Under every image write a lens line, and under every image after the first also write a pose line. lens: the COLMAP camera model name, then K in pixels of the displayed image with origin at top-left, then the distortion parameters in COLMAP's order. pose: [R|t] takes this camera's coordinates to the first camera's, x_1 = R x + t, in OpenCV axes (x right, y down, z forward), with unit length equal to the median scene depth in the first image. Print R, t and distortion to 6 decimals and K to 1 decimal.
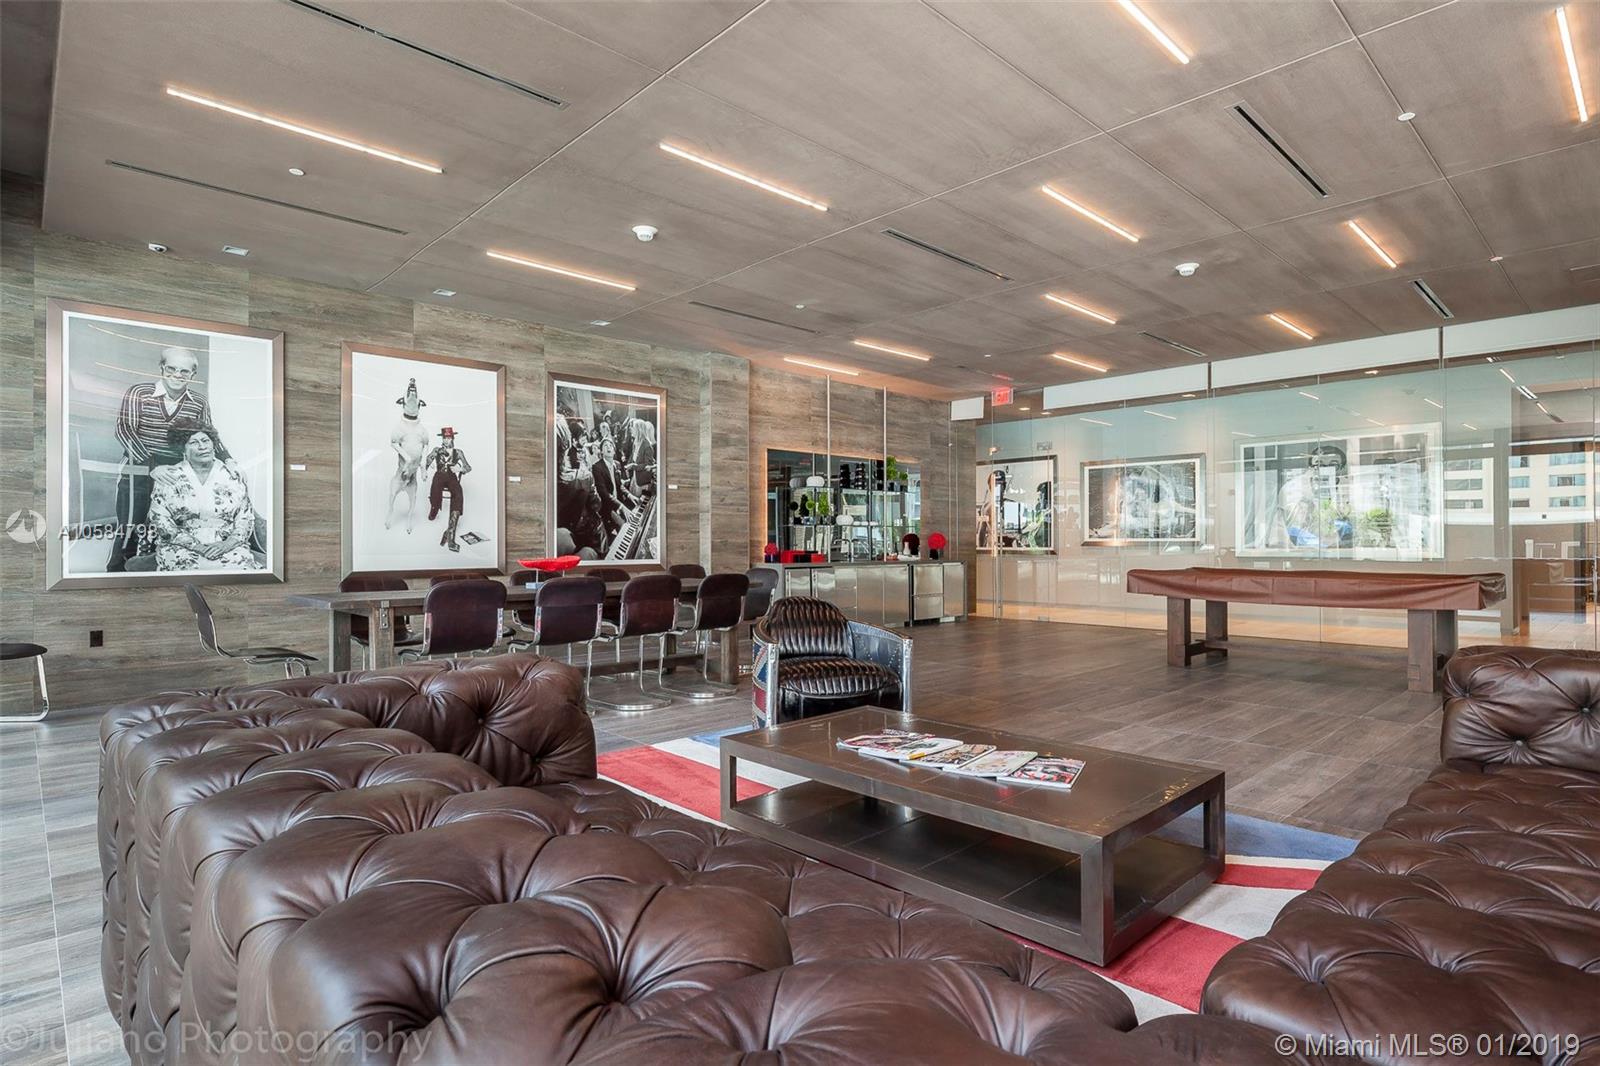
lens RADIAL K [[828.3, 0, 799.8], [0, 828.3, 535.5], [0, 0, 1]] dist [0.000232, 0.000029]
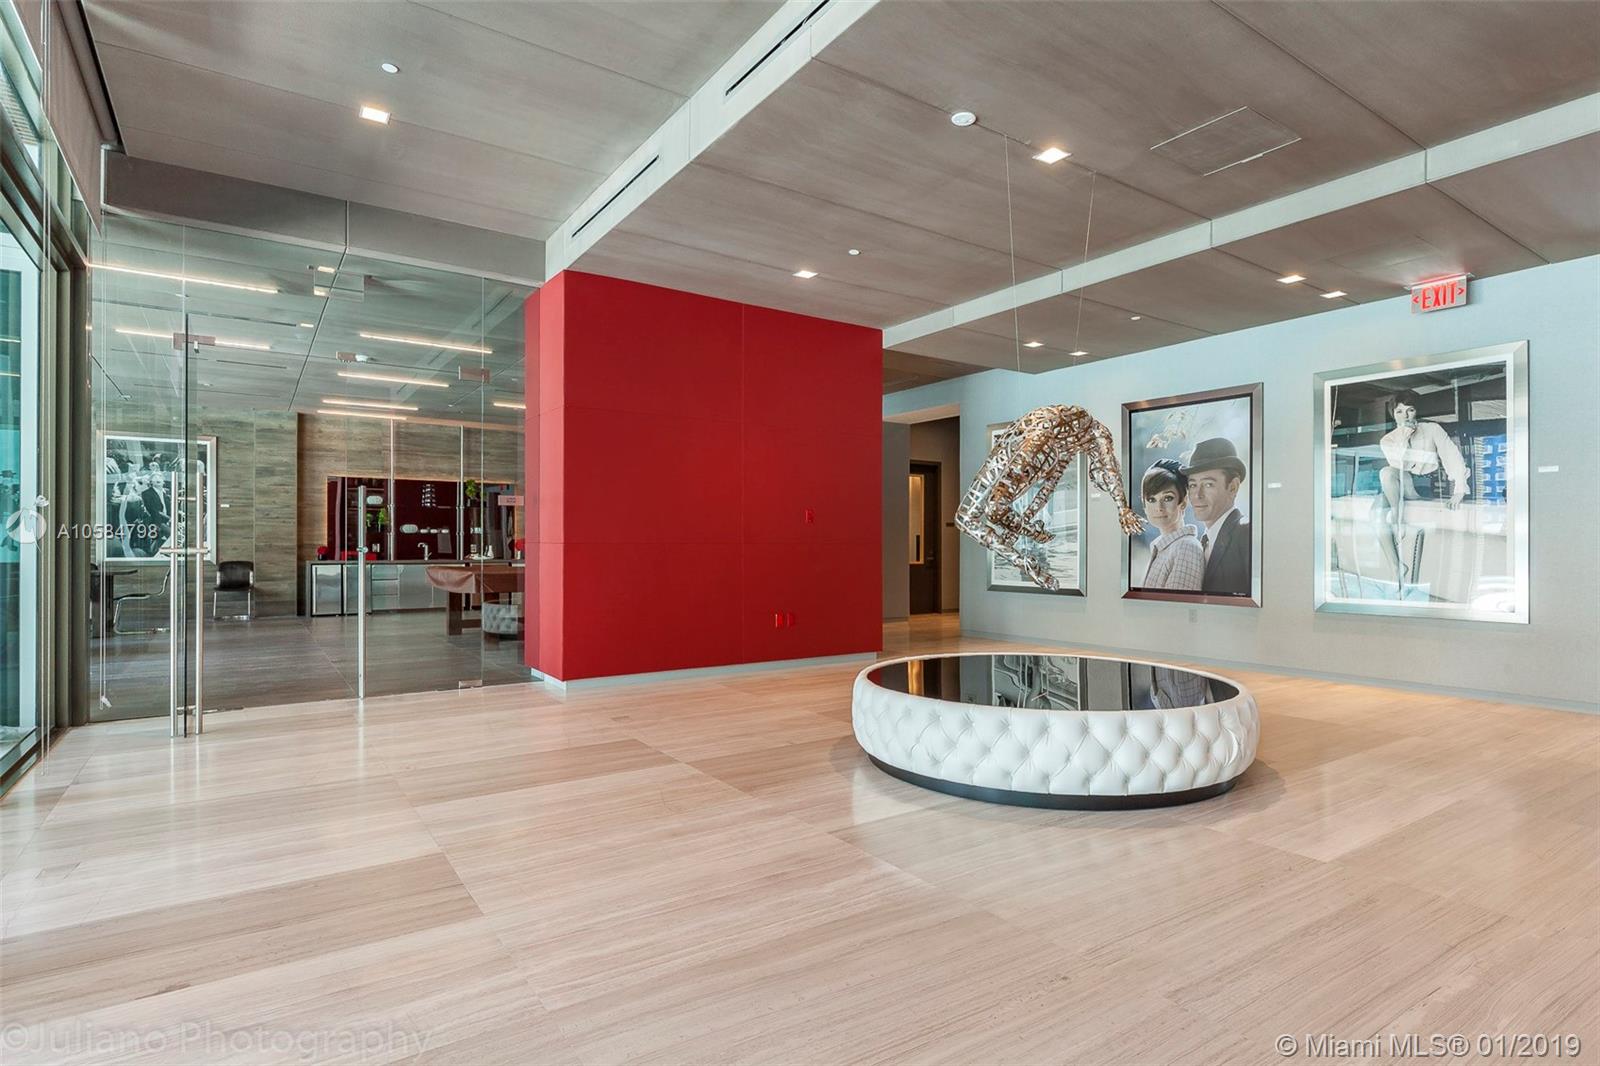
lens RADIAL K [[828.3, 0, 801.5], [0, 828.3, 539.0], [0, 0, 1]] dist [0.000232, 0.000029]
pose [[0.986853, 0.004255, -0.161563, 1.026945], [-0.004429, 0.999990, -0.000719, -0.005370], [0.161558, 0.001425, 0.986862, -0.228372]]
